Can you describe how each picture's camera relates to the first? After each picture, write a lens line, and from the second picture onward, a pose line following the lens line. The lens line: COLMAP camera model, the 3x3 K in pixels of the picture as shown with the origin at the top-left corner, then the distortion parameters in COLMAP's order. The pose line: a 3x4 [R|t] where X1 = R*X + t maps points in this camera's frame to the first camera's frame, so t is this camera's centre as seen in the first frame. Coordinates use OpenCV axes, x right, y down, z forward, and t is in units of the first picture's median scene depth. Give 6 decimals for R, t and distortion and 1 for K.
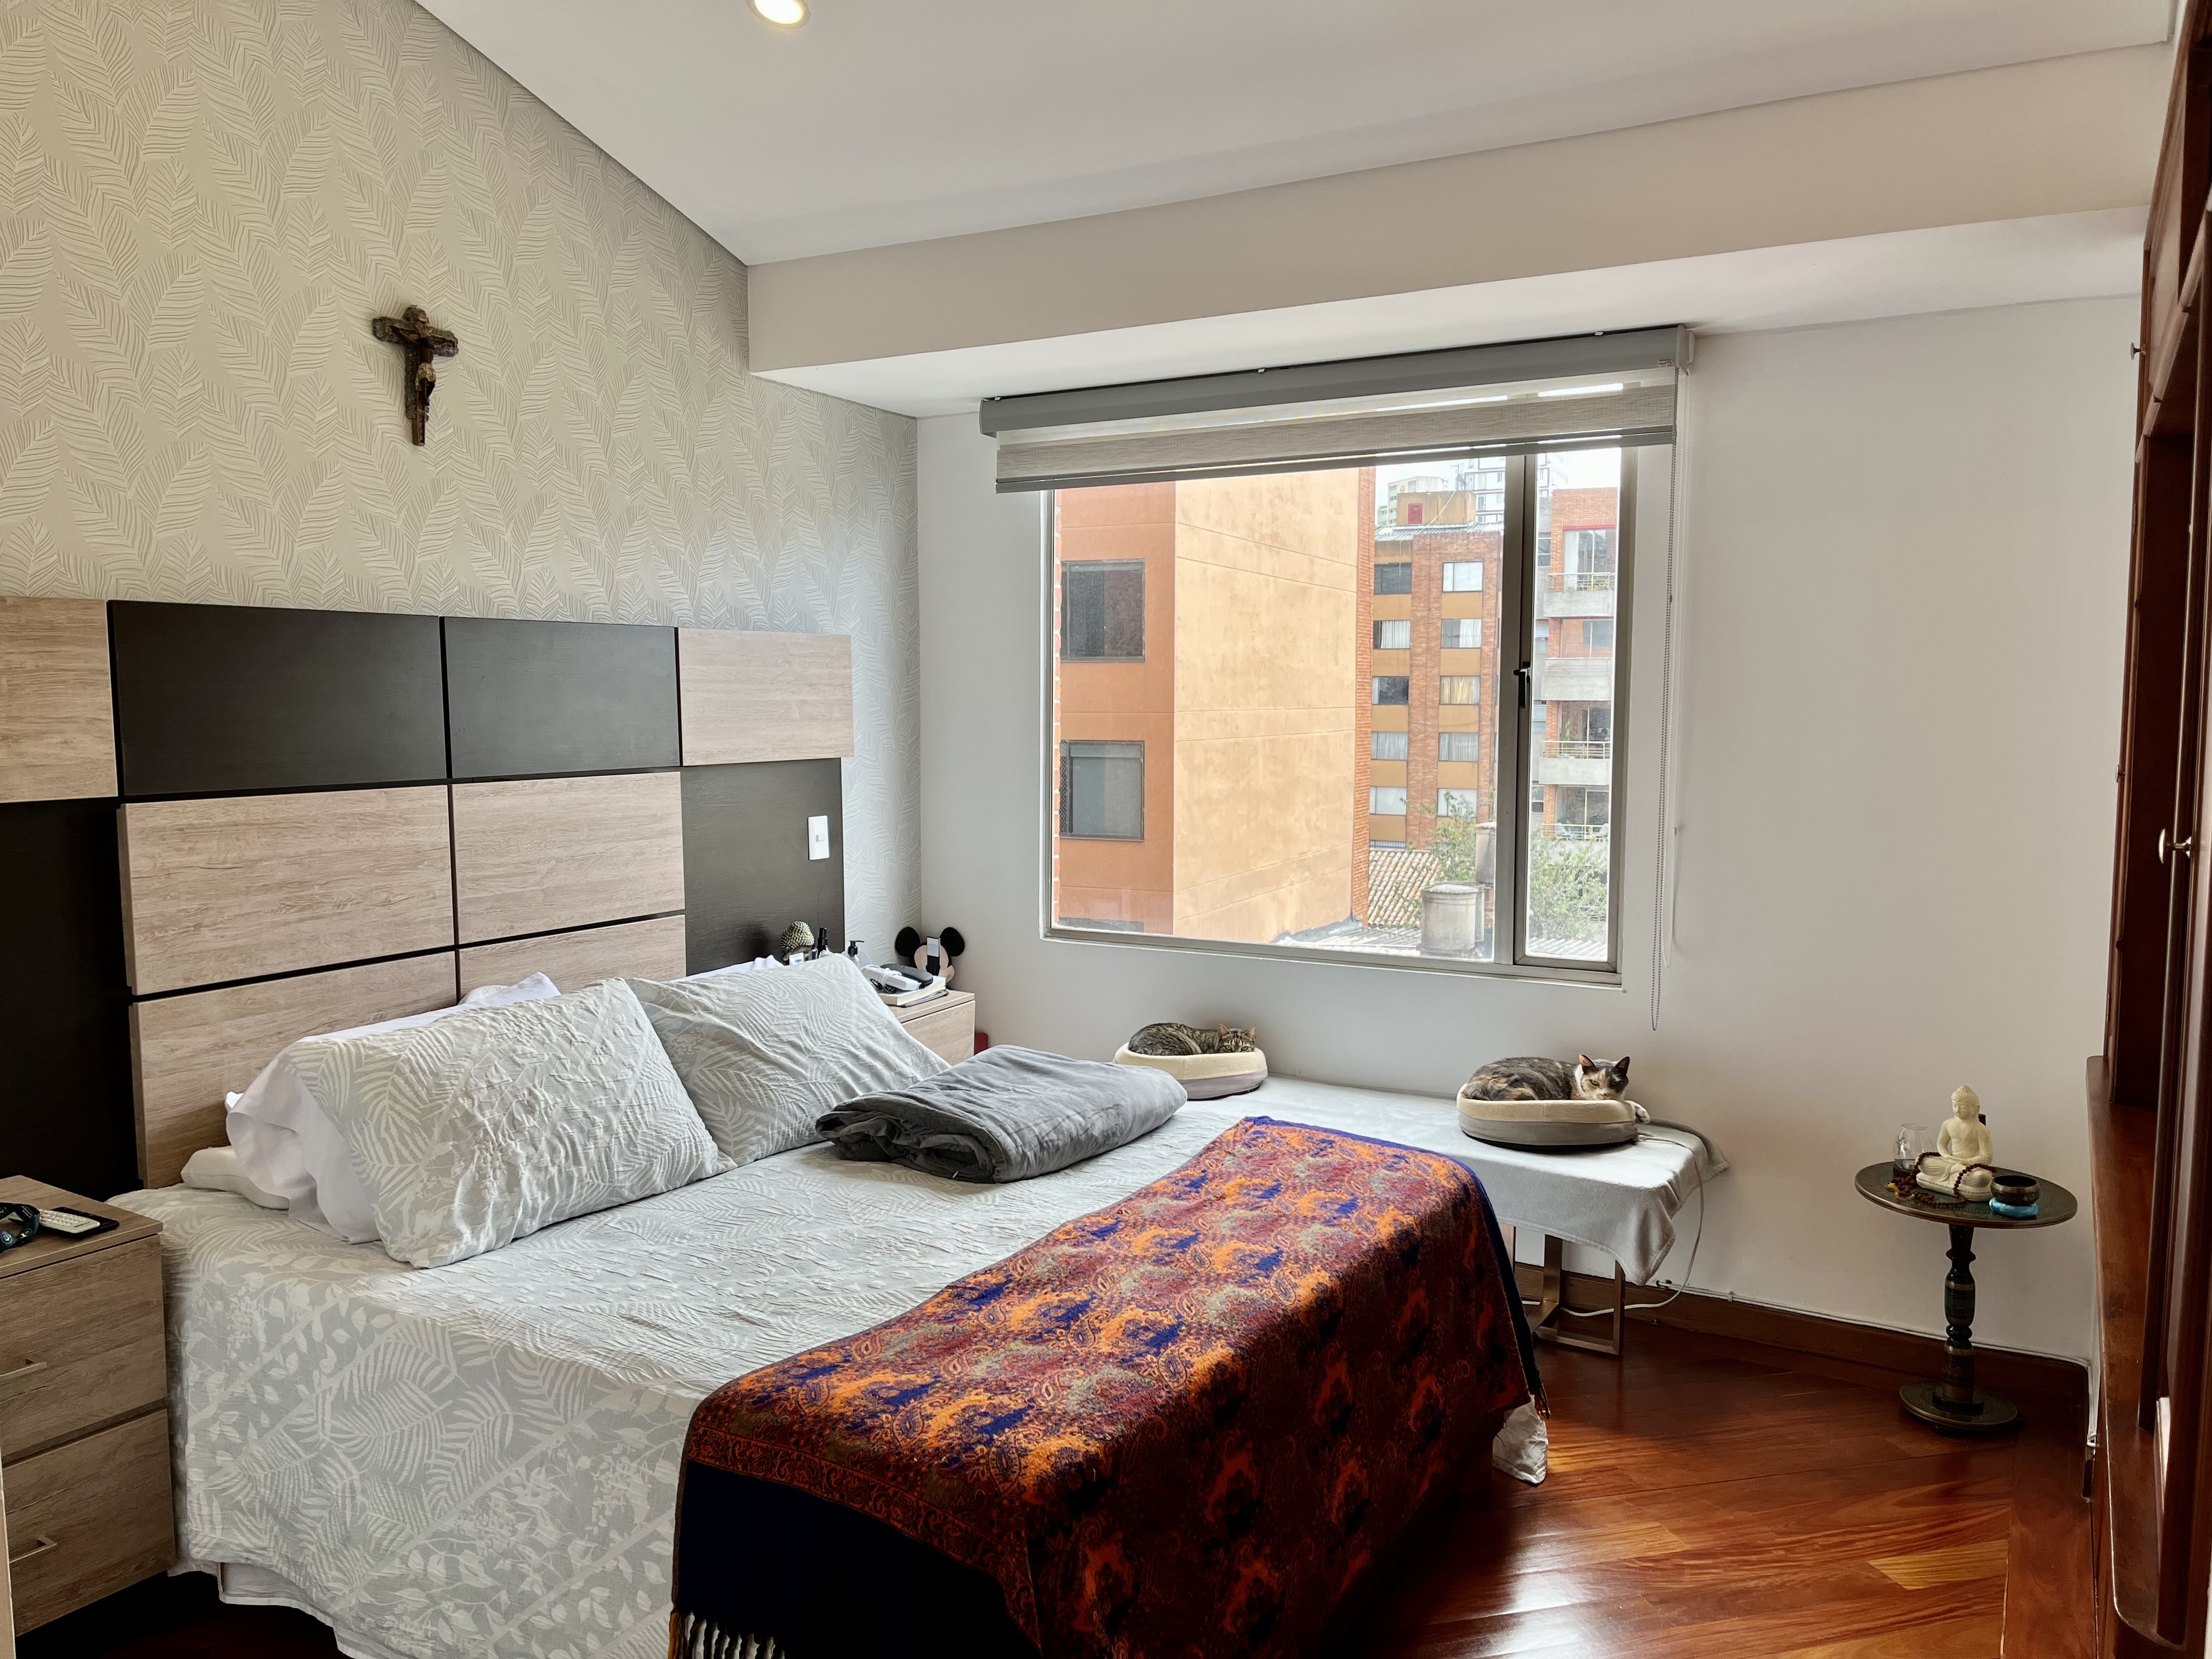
lens RADIAL K [[1692.2, 0, 1129.5], [0, 1692.2, 833.3], [0, 0, 1]] dist [0.078486, 0.002096]
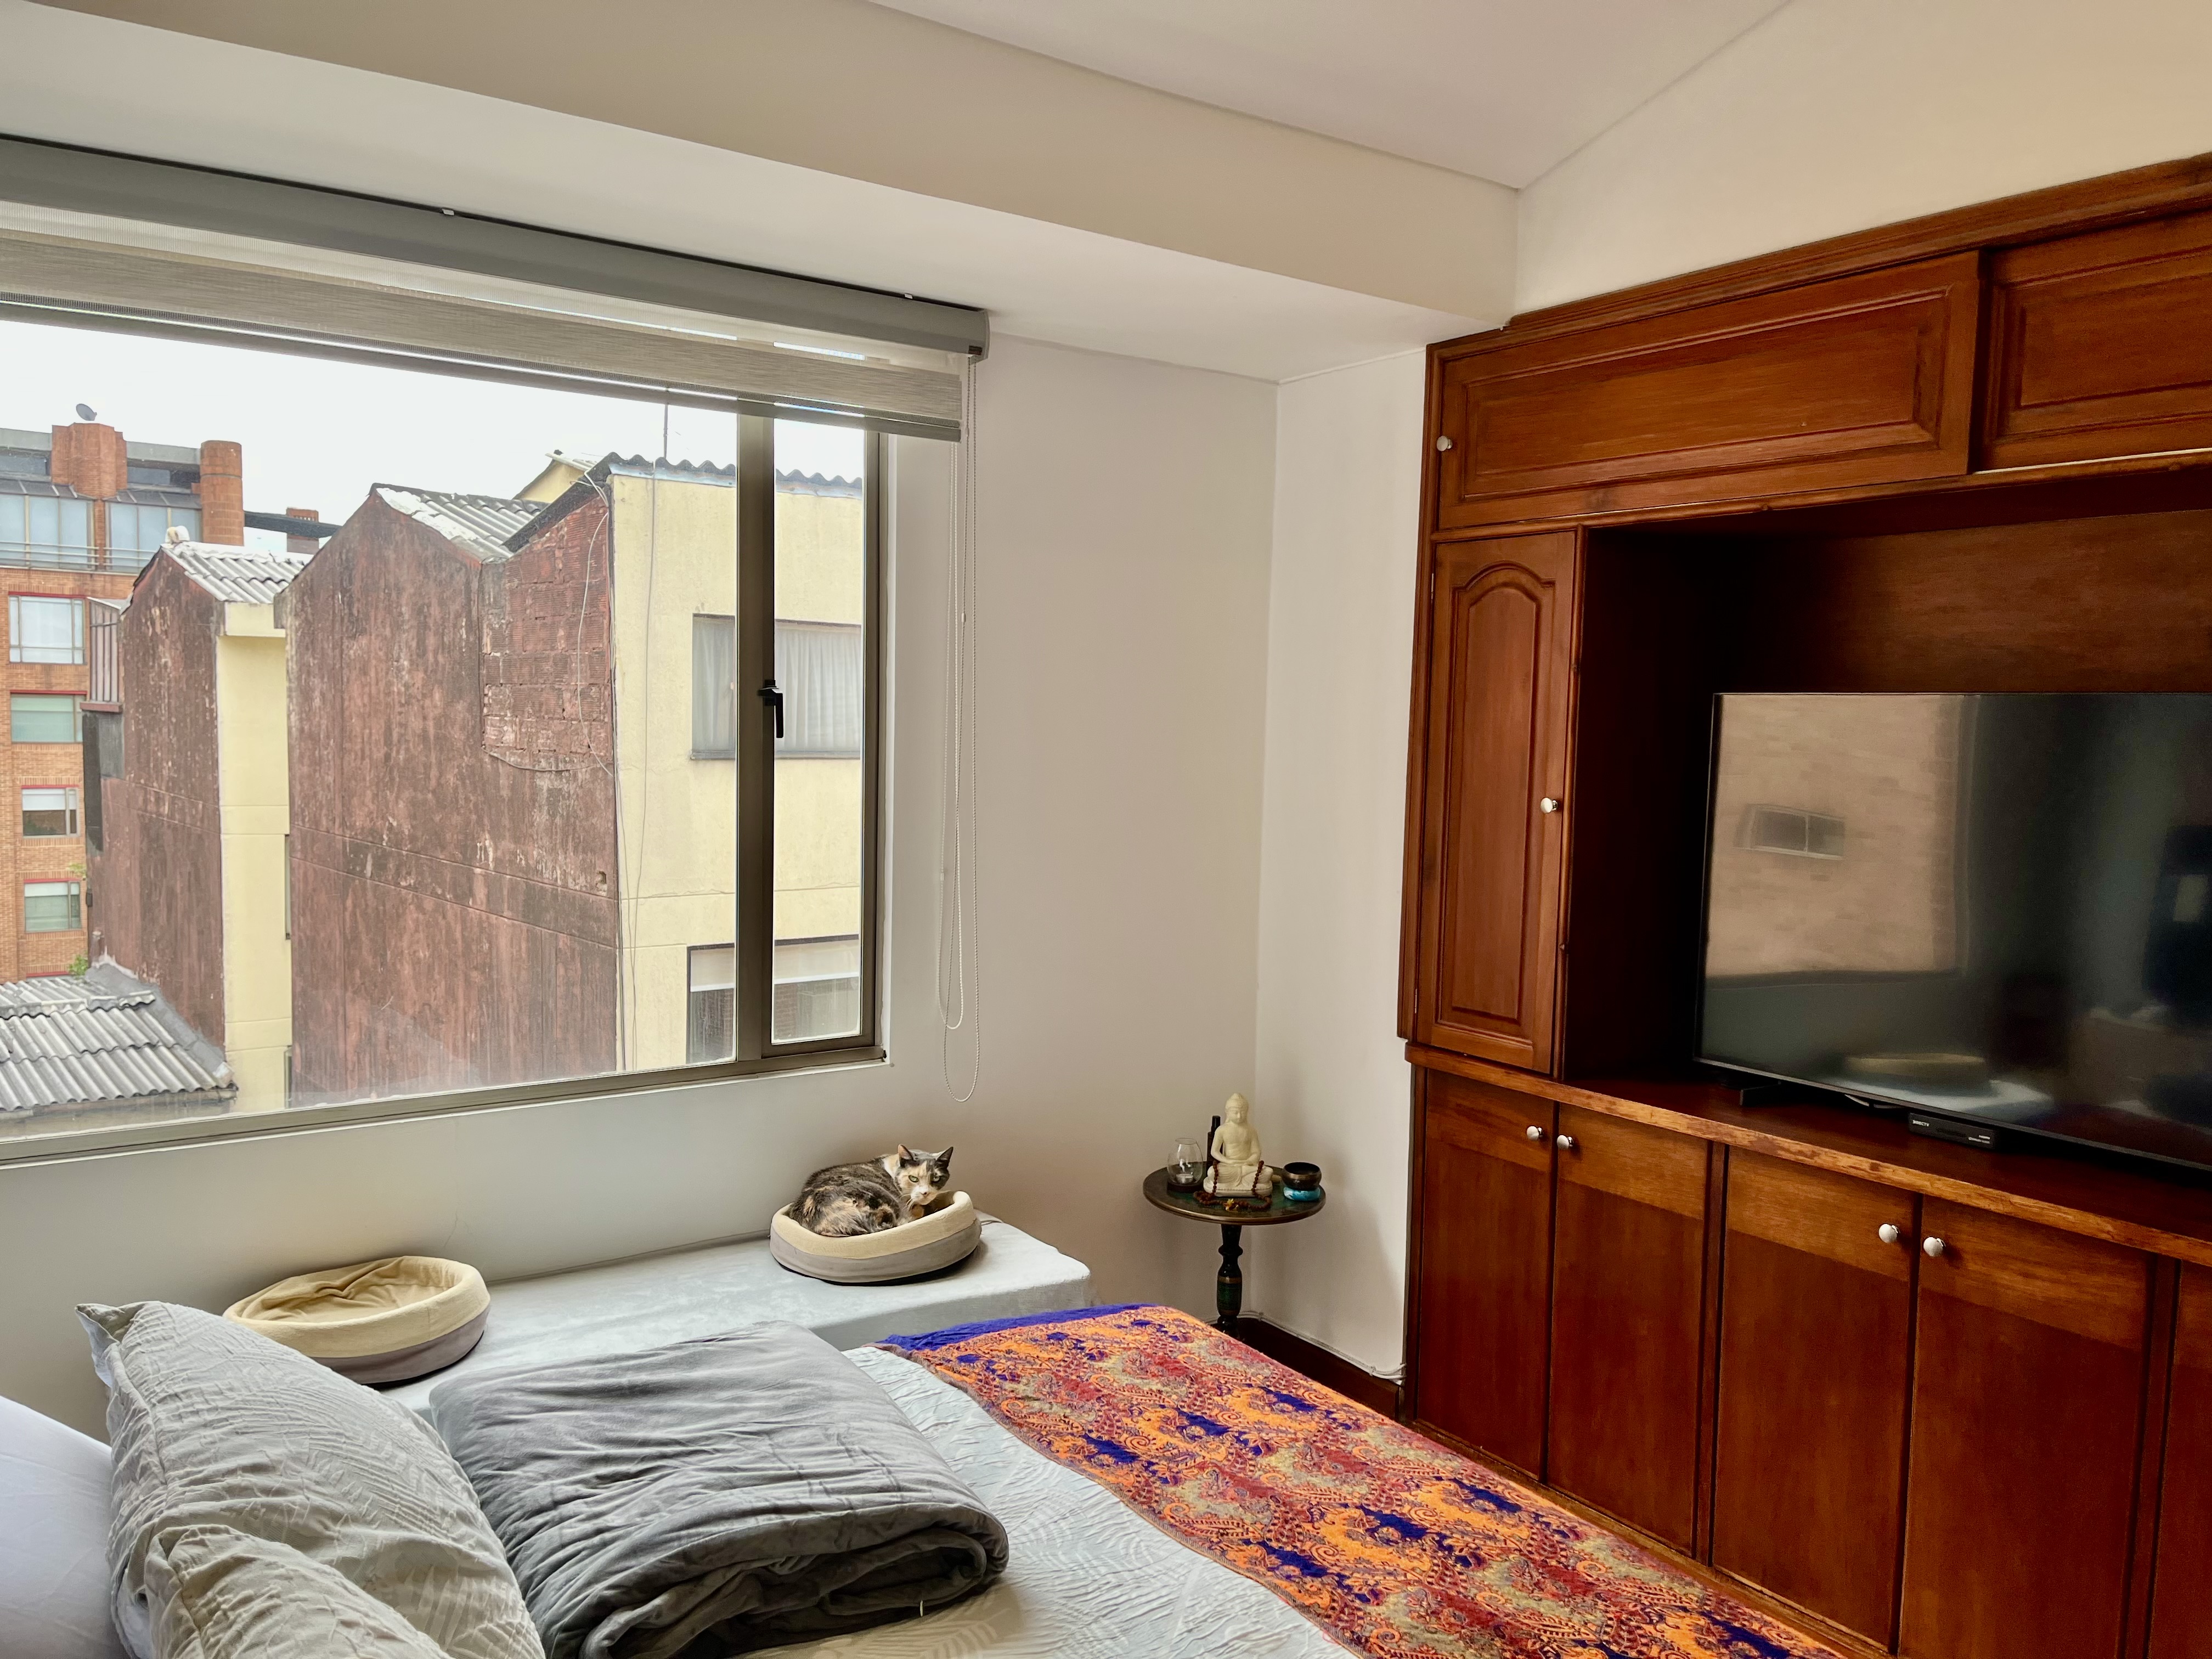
lens RADIAL K [[1671.2, 0, 1099.4], [0, 1671.2, 831.0], [0, 0, 1]] dist [0.112551, -0.149605]
pose [[0.435898, -0.053370, 0.898412, -0.479952], [0.057572, 0.997849, 0.031345, -0.053548], [-0.898153, 0.038060, 0.438033, 0.609273]]
